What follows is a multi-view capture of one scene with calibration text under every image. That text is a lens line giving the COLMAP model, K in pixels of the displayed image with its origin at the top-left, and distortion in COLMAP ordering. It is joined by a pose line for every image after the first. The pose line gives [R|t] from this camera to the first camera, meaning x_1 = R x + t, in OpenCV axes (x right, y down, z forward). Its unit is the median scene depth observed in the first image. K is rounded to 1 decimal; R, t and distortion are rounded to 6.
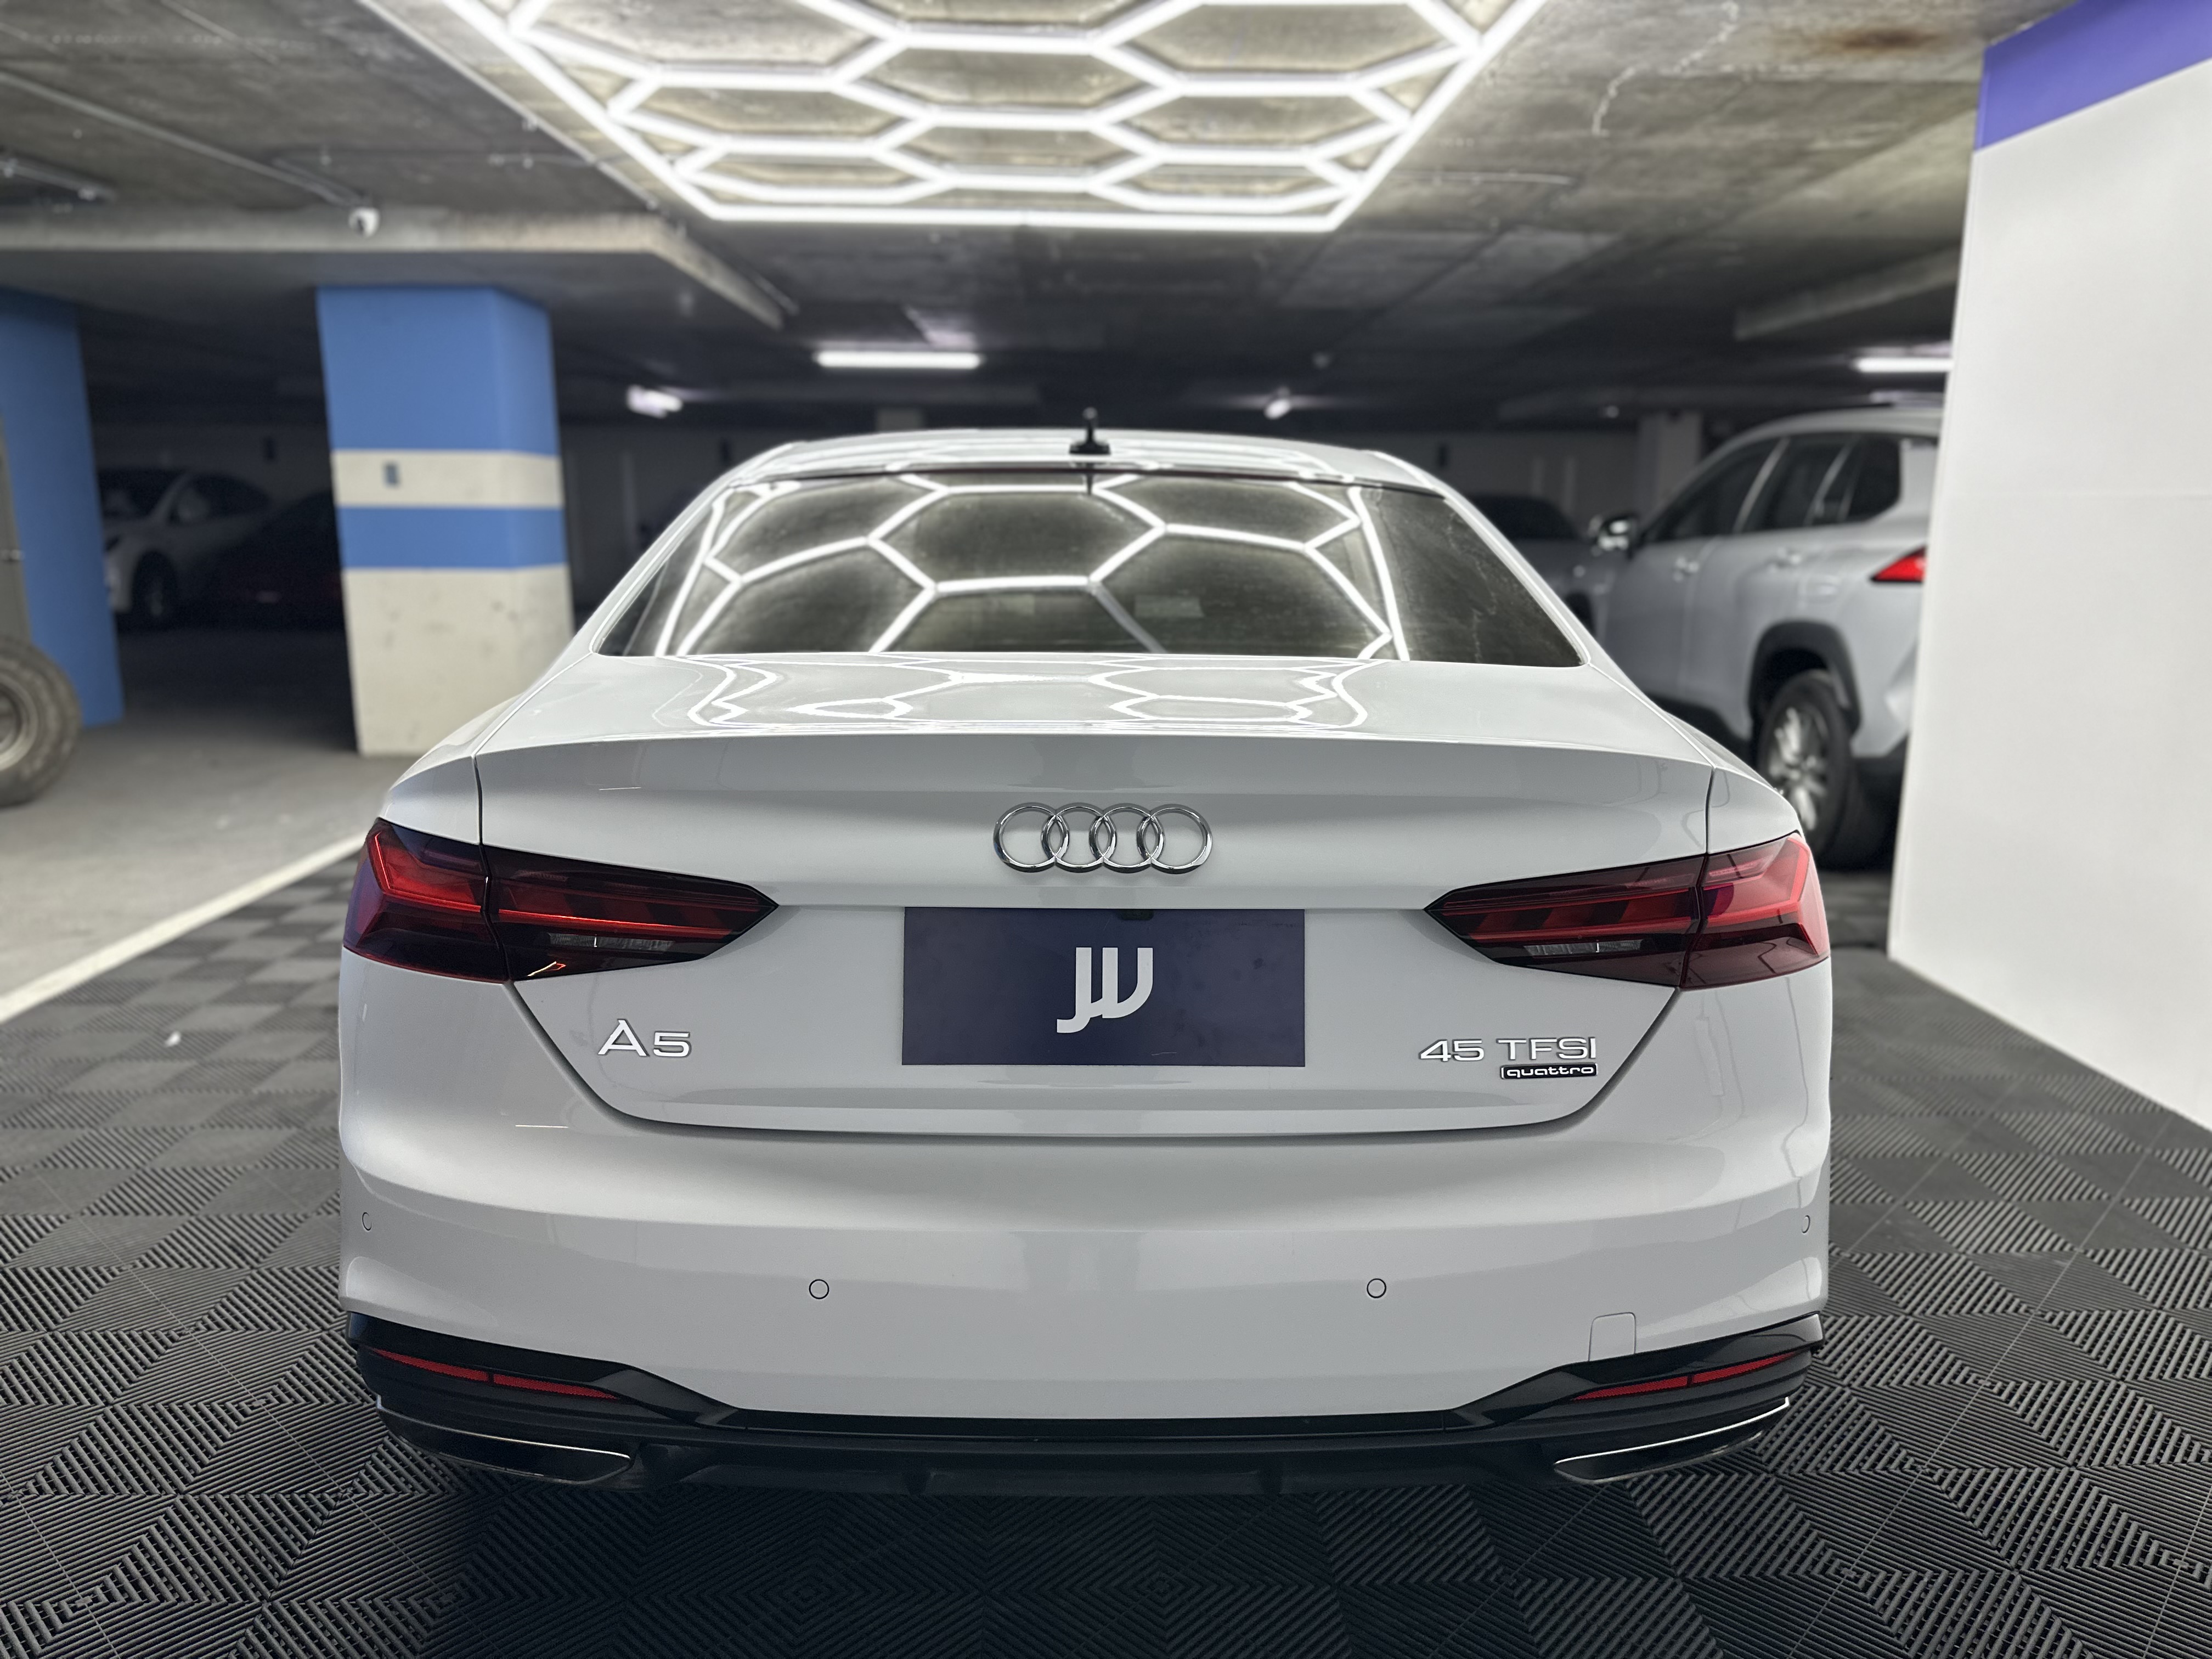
lens RADIAL K [[1533.7, 0, 1109.9], [0, 1533.7, 807.8], [0, 0, 1]] dist [0.045100, -0.064238]
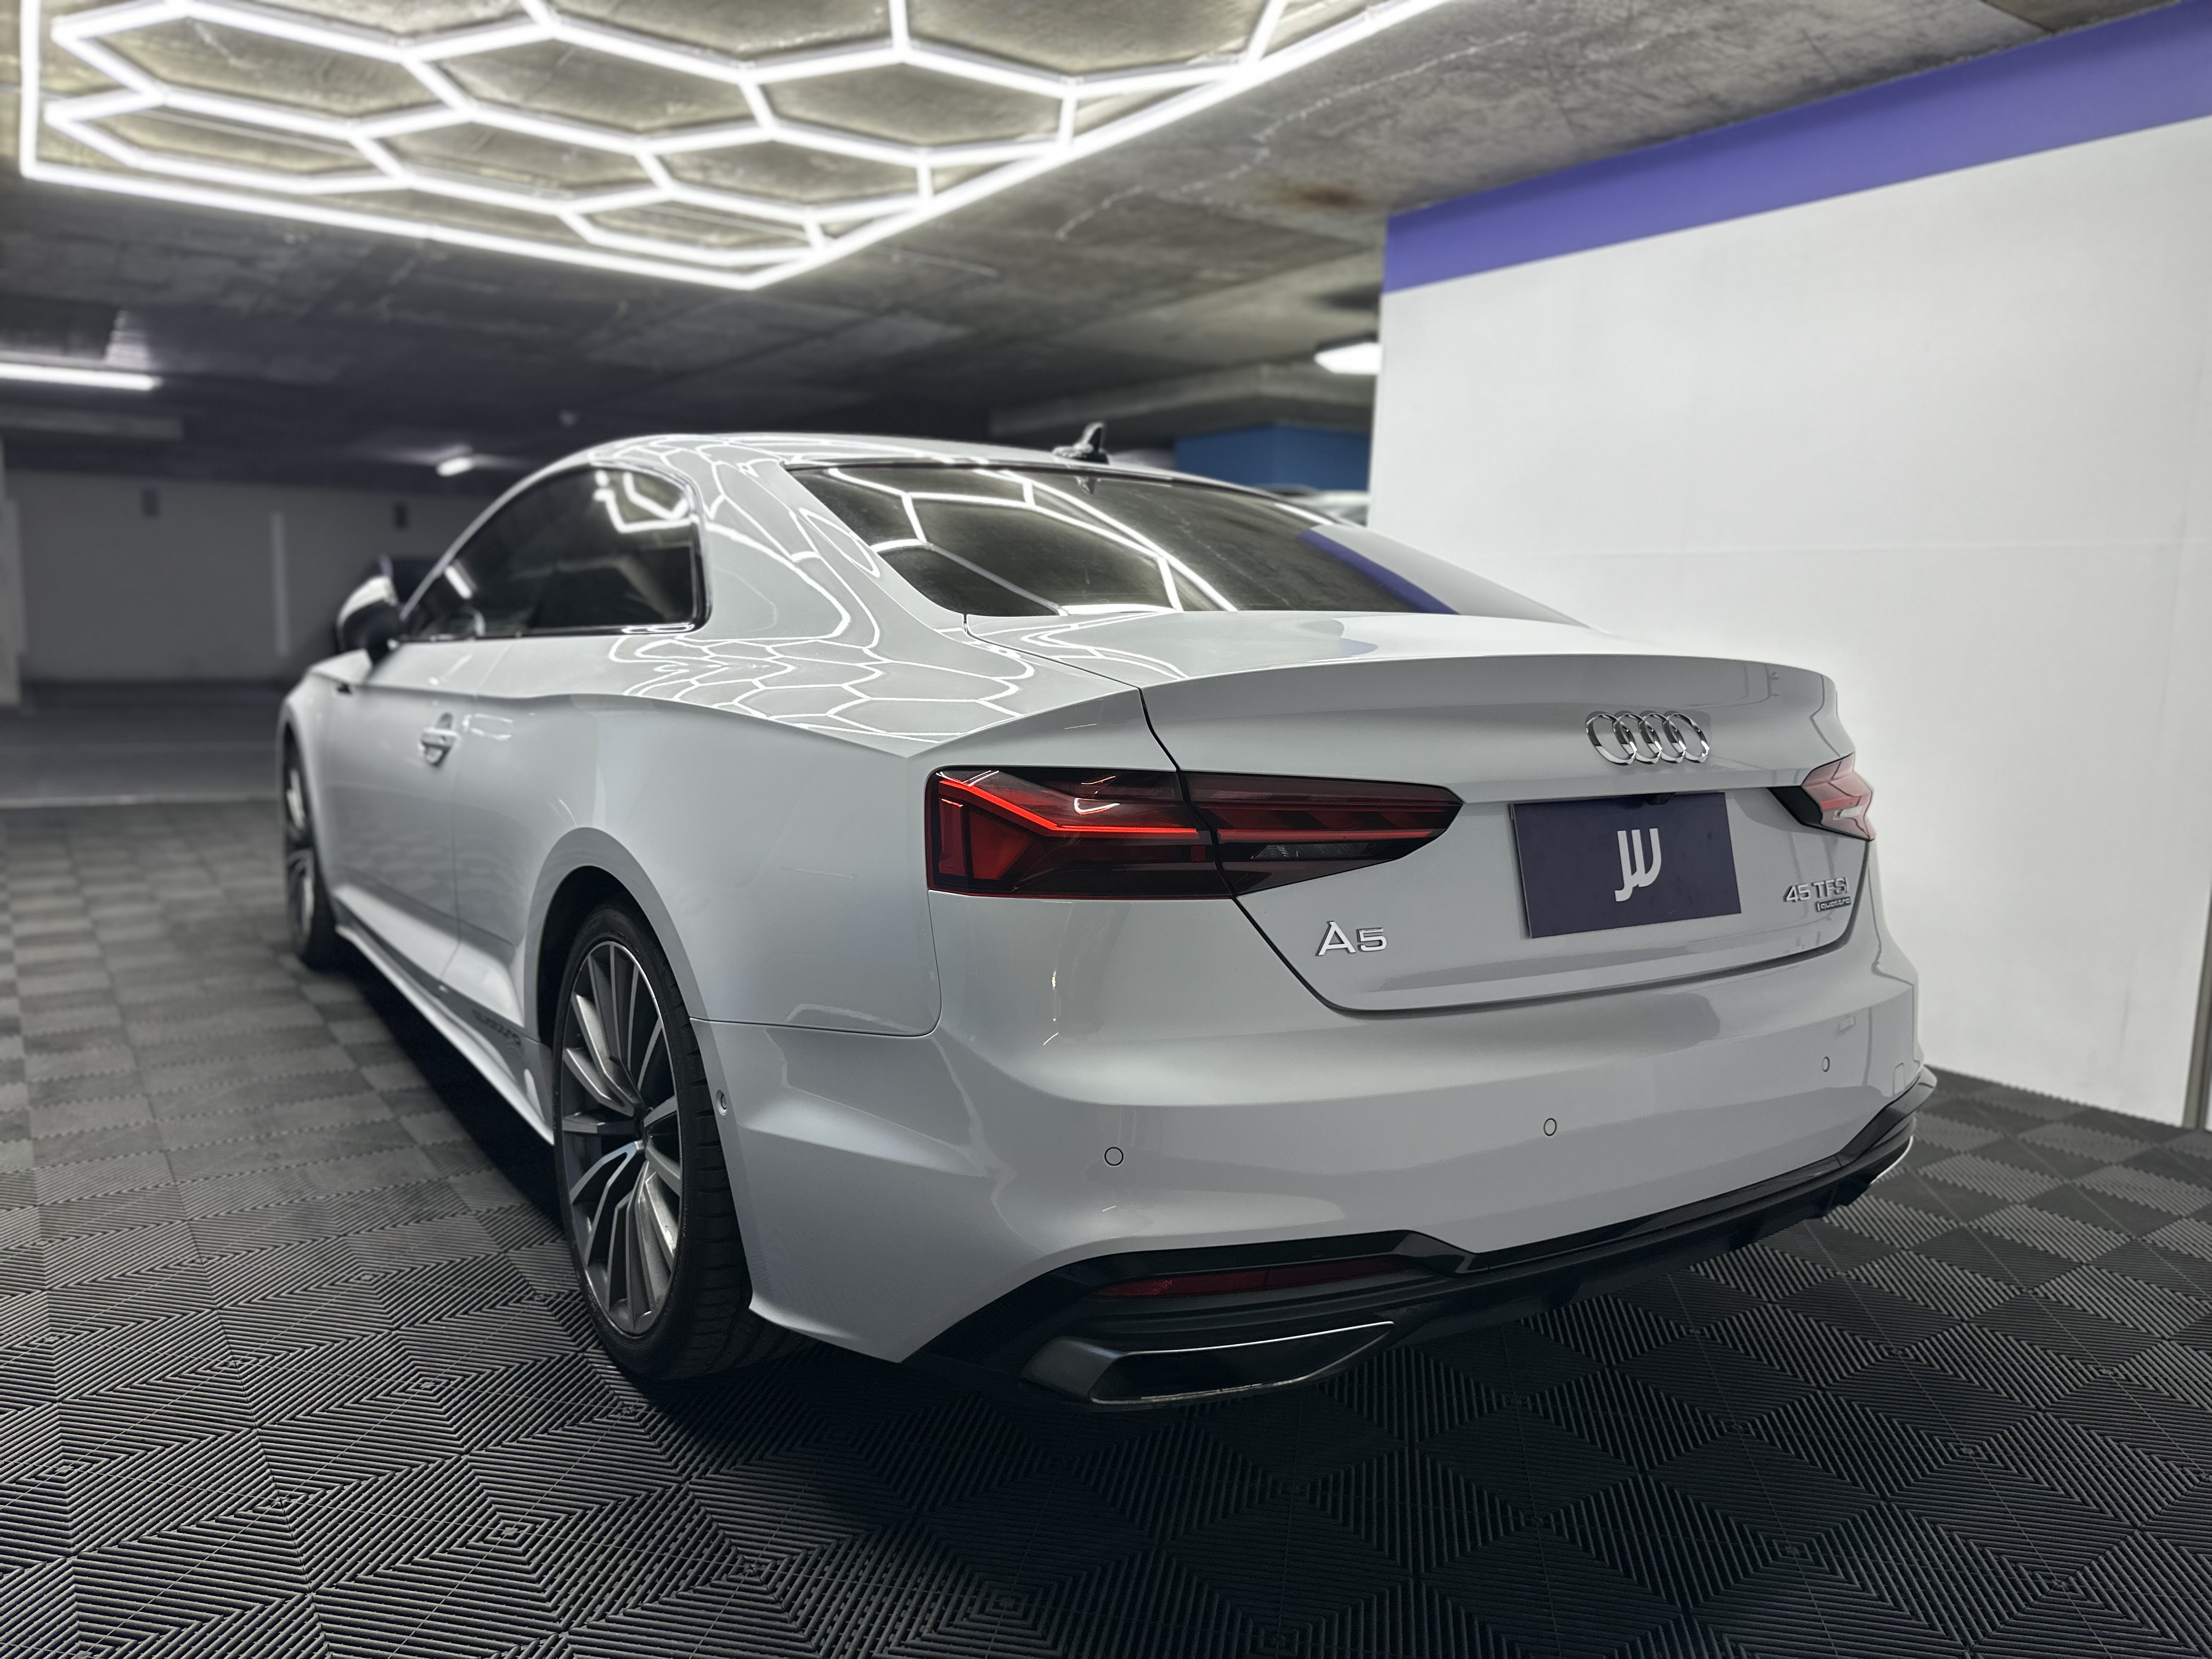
lens RADIAL K [[1533.7, 0, 1109.9], [0, 1533.7, 807.8], [0, 0, 1]] dist [0.045100, -0.064238]
pose [[0.849607, -0.045721, 0.525432, -0.880876], [0.073177, 0.996819, -0.031587, 0.069596], [-0.522316, 0.065286, 0.850249, 0.135062]]
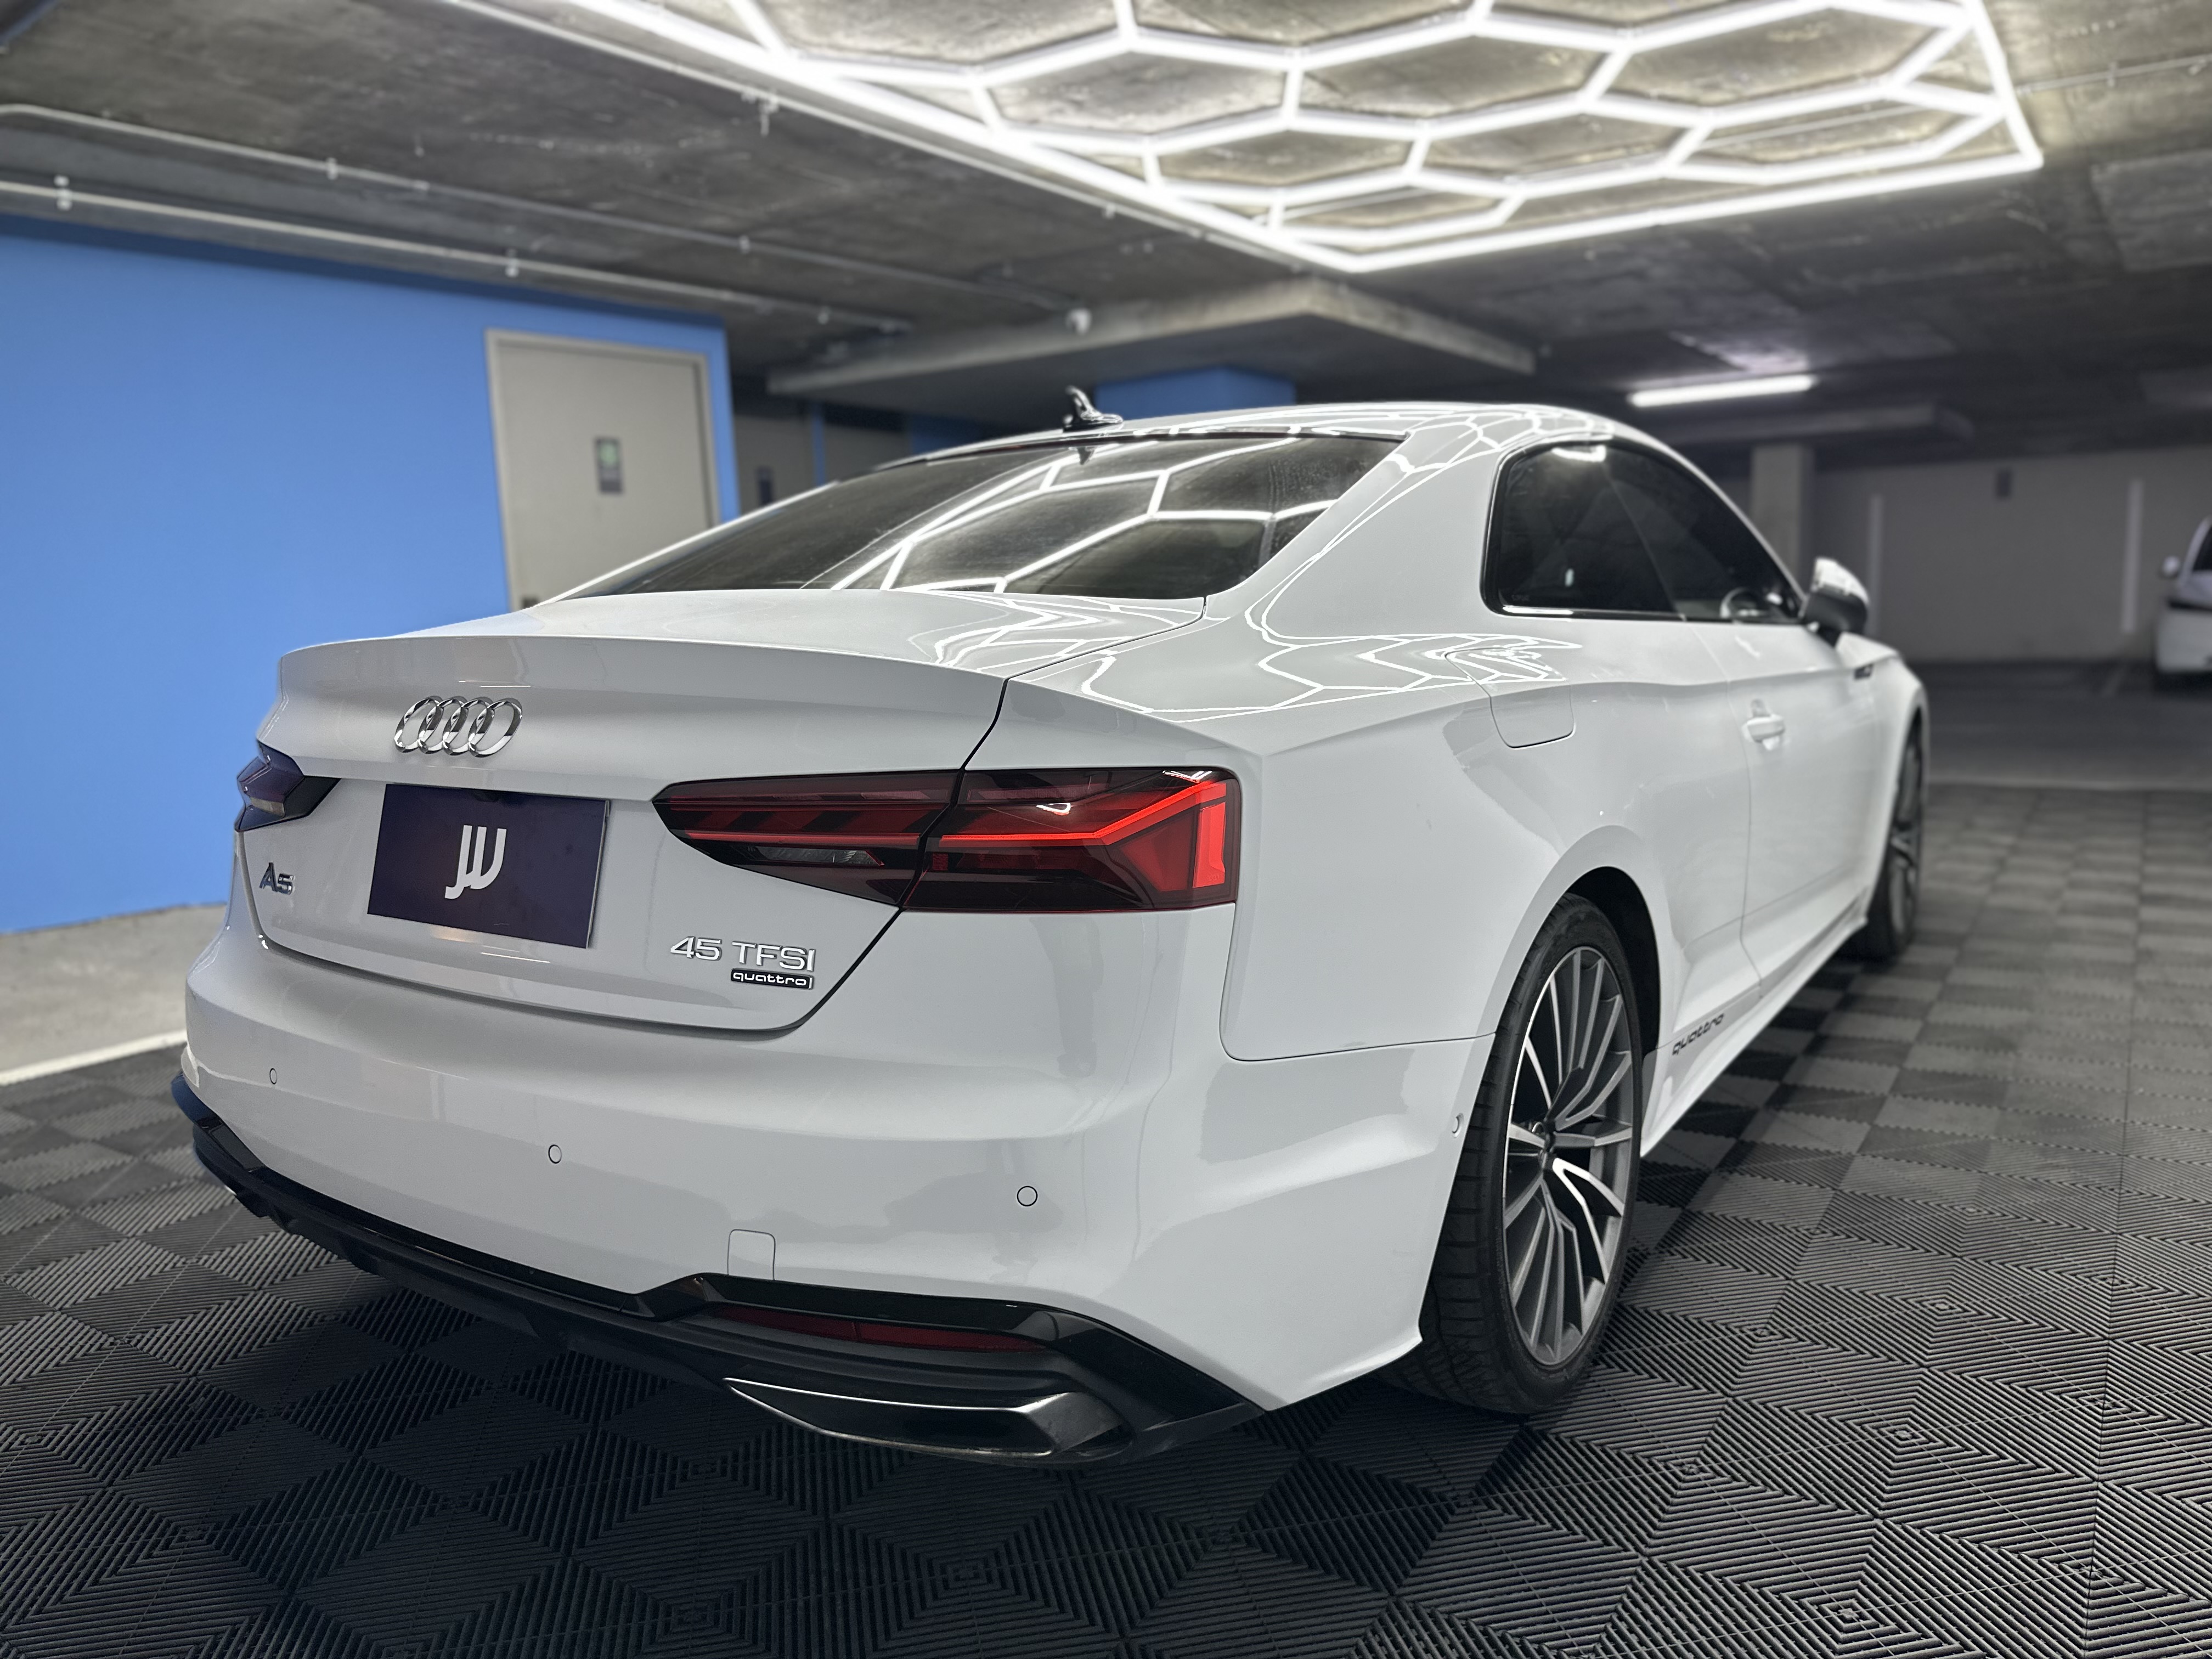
lens RADIAL K [[1569.9, 0, 1098.5], [0, 1569.9, 766.9], [0, 0, 1]] dist [0.139267, -0.116689]
pose [[0.817153, 0.029816, -0.575649, 0.913488], [-0.072911, 0.995986, -0.051913, 0.064045], [0.571791, 0.084393, 0.816047, 0.246628]]
